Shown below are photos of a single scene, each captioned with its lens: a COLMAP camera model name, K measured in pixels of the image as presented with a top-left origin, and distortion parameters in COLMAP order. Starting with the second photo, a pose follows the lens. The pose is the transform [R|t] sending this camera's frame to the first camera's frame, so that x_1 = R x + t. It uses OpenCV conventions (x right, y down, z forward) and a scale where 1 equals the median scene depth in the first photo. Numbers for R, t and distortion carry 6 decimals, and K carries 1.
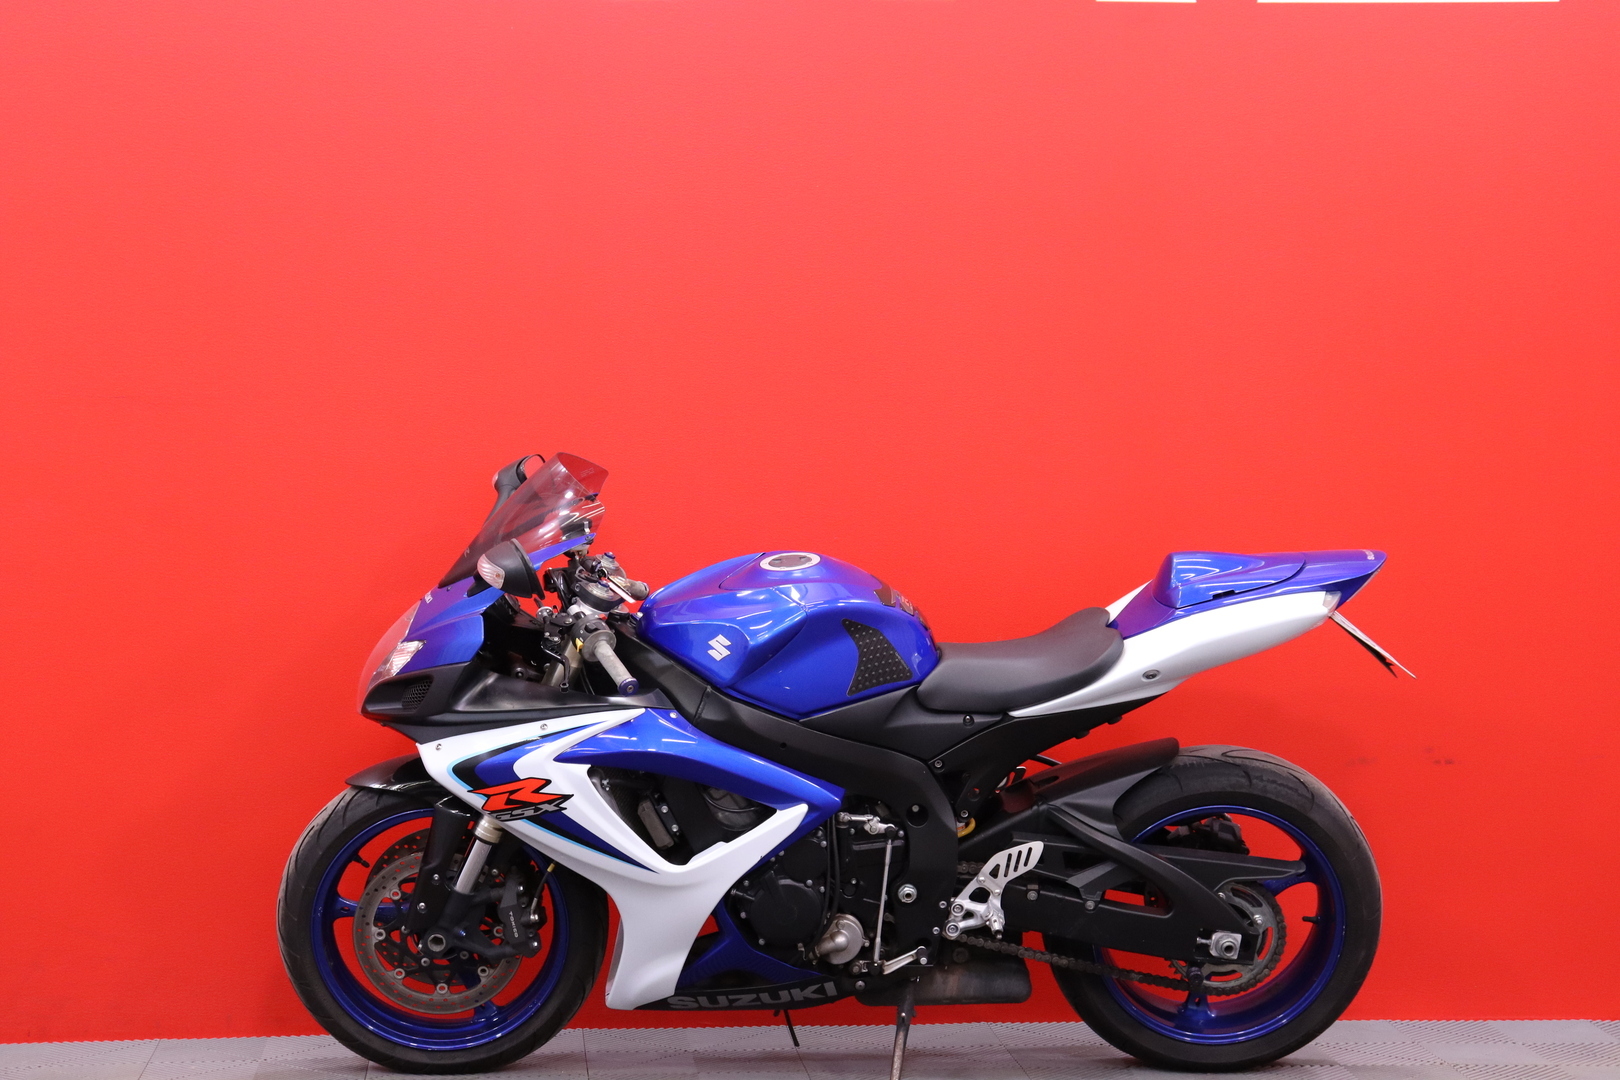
lens RADIAL K [[3046.1, 0, 810.0], [0, 3046.1, 540.0], [0, 0, 1]] dist [0.169942, 0.191927]
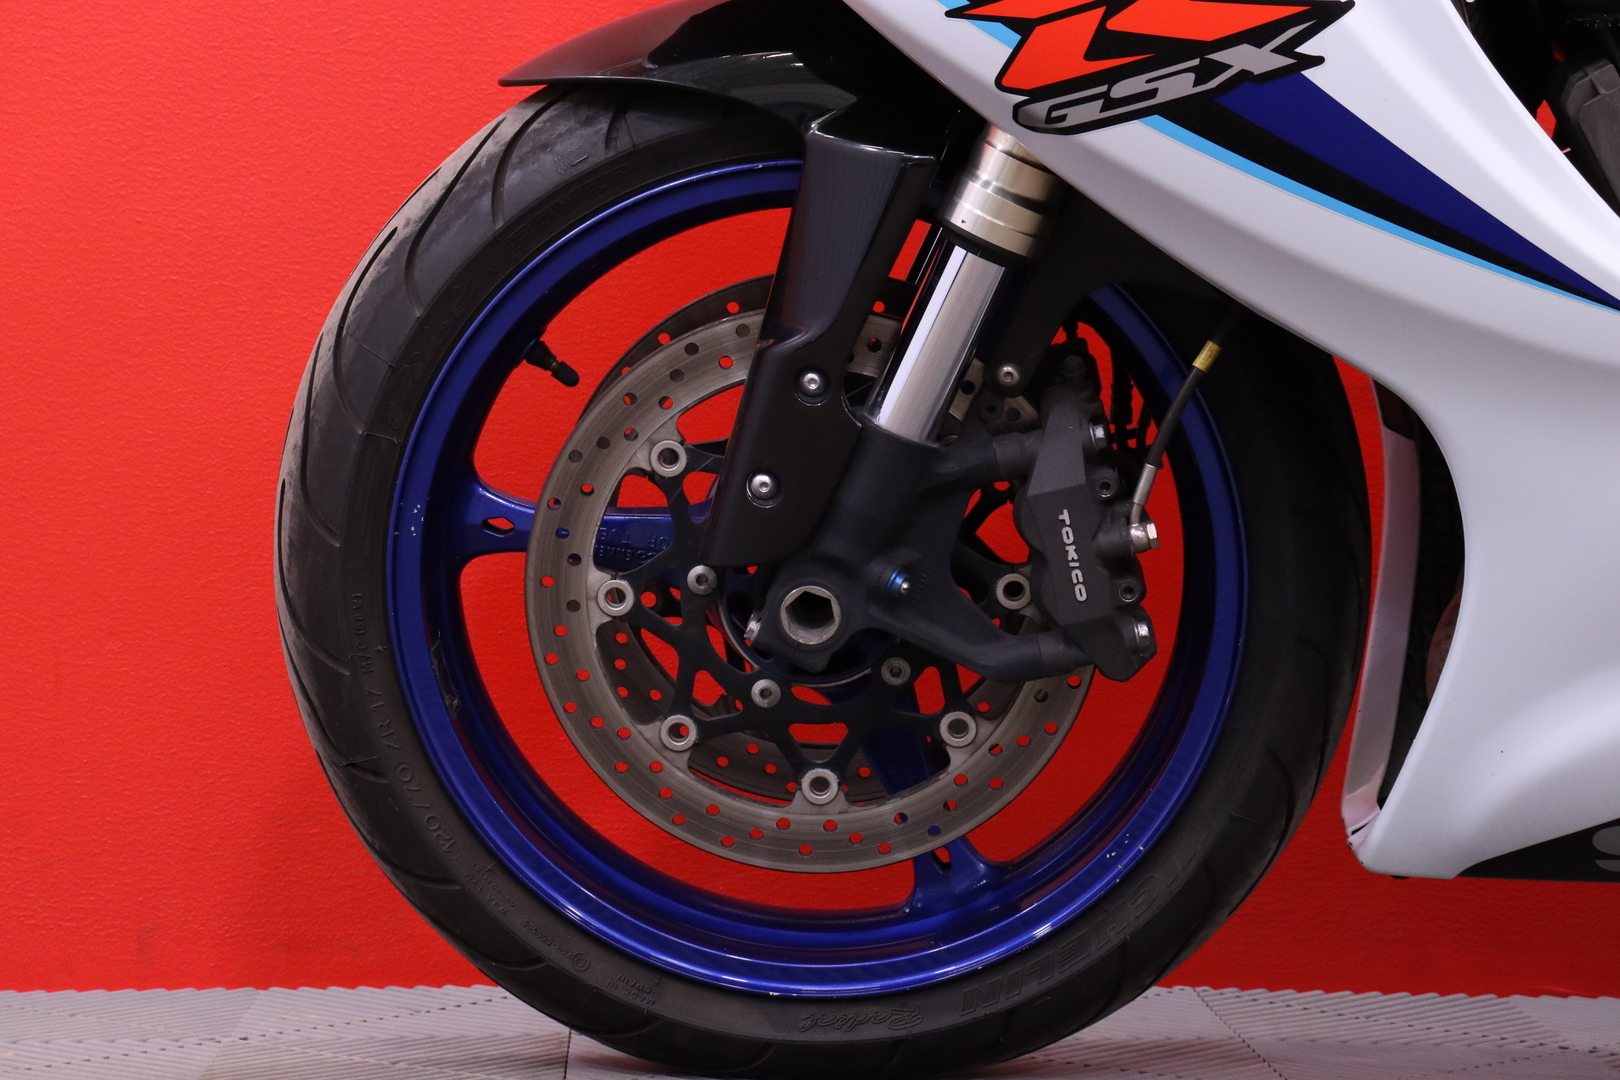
lens RADIAL K [[3797.0, 0, 810.0], [0, 3797.0, 540.0], [0, 0, 1]] dist [0.275338, 0.358157]
pose [[0.998420, 0.003293, -0.056101, -0.101461], [-0.004719, 0.999669, -0.025303, 0.133314], [0.055999, 0.025528, 0.998104, 0.637354]]
